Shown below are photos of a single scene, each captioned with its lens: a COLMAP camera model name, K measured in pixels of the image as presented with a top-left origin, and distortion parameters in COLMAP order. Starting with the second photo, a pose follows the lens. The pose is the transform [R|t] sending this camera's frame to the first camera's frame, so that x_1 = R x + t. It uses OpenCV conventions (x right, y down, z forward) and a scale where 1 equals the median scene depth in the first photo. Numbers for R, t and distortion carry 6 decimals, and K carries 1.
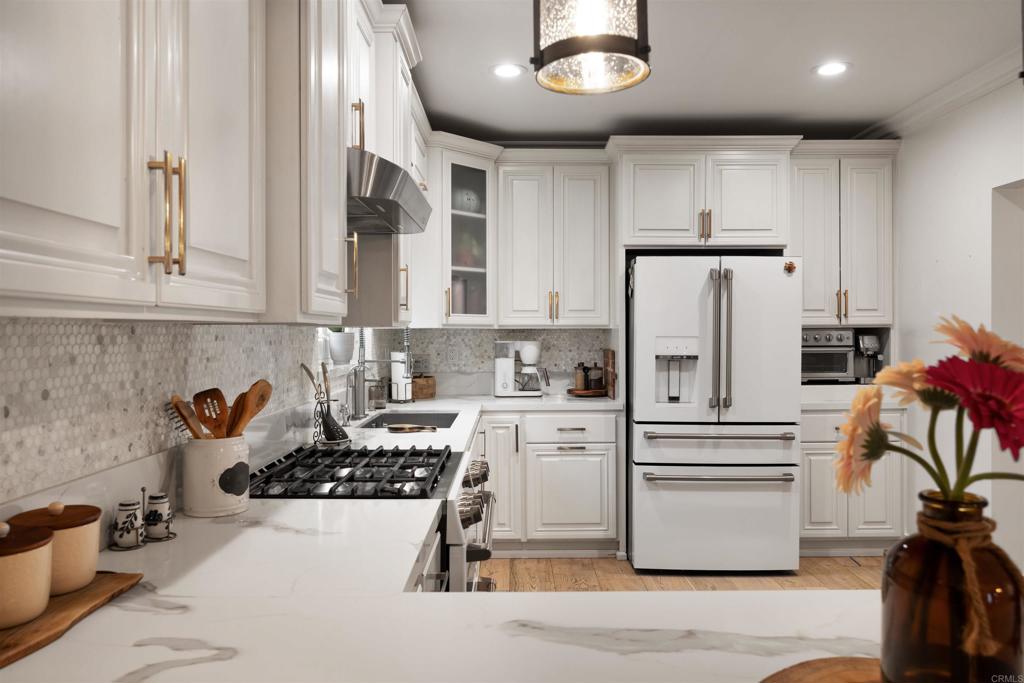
lens RADIAL K [[726.5, 0, 505.3], [0, 726.5, 341.4], [0, 0, 1]] dist [-0.013658, -0.001851]
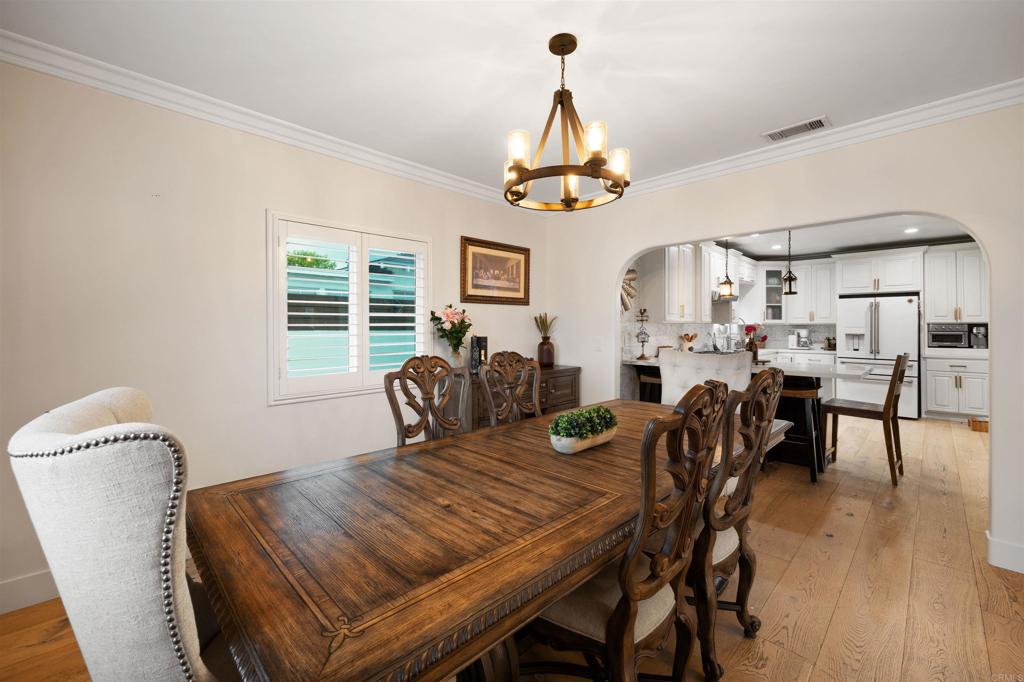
lens RADIAL K [[421.3, 0, 513.5], [0, 421.3, 321.7], [0, 0, 1]] dist [0.007456, -0.000412]
pose [[0.716561, -0.007933, -0.697480, 0.395722], [-0.011978, 0.999648, -0.023676, 0.024762], [0.697422, 0.025320, 0.716213, -0.987953]]
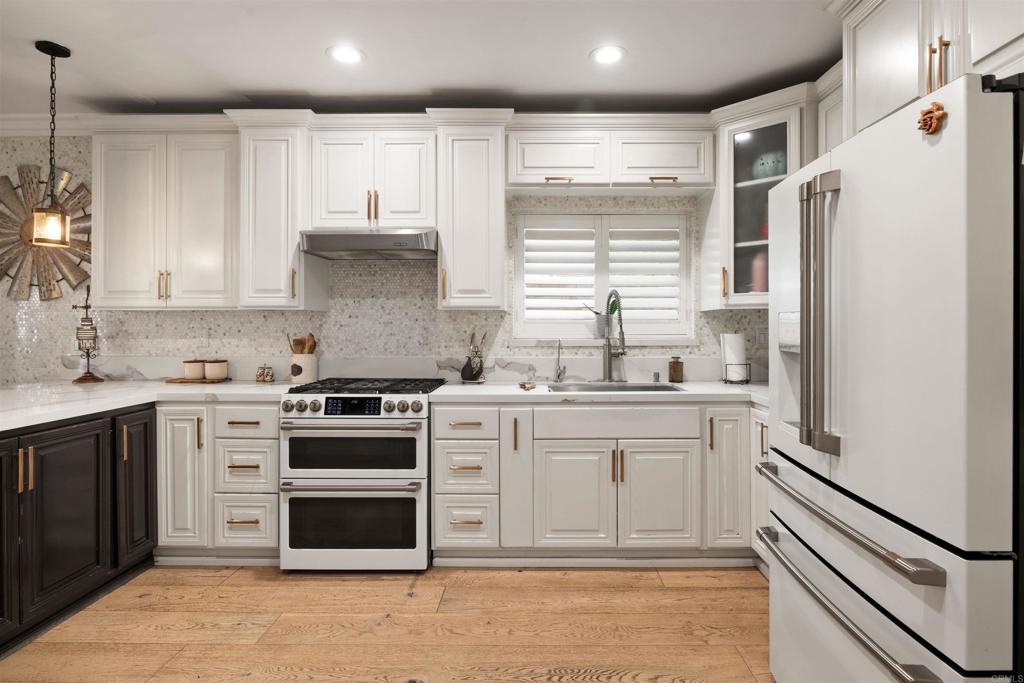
lens RADIAL K [[502.0, 0, 515.3], [0, 502.0, 323.3], [0, 0, 1]] dist [-0.004723, -0.001722]
pose [[0.017505, -0.000164, -0.999847, 0.567797], [-0.013154, 0.999913, -0.000395, 0.004888], [0.999760, 0.013159, 0.017502, 0.690332]]
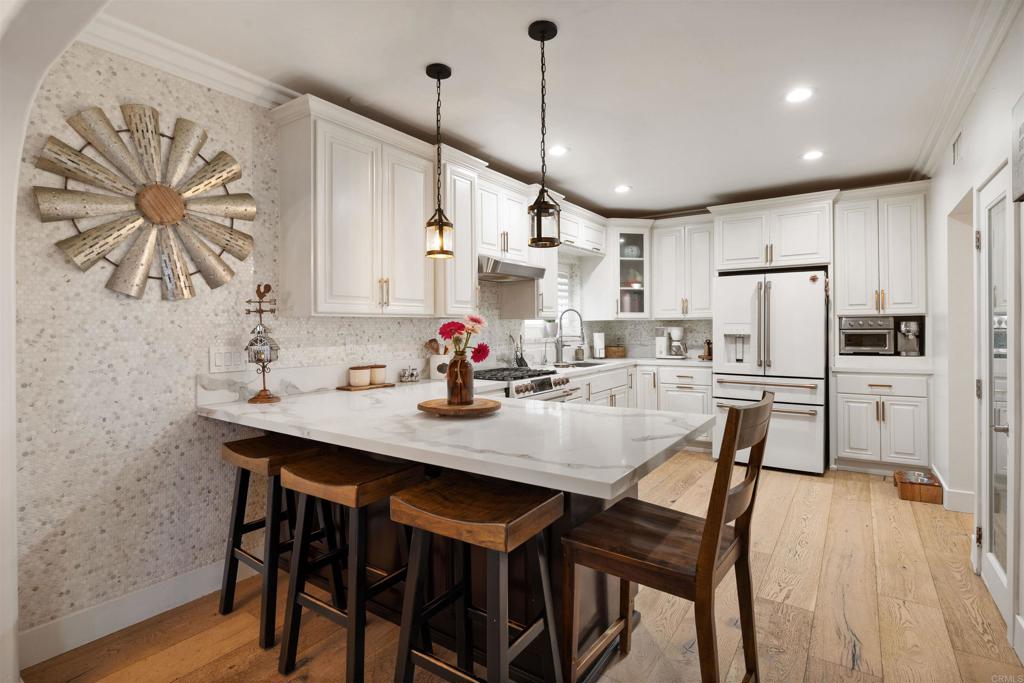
lens RADIAL K [[502.0, 0, 511.0], [0, 502.0, 325.4], [0, 0, 1]] dist [-0.004723, -0.001722]
pose [[0.827453, -0.006958, -0.561492, 0.418770], [-0.001312, 0.999897, -0.014324, 0.014723], [0.561533, 0.012590, 0.827358, -0.238180]]
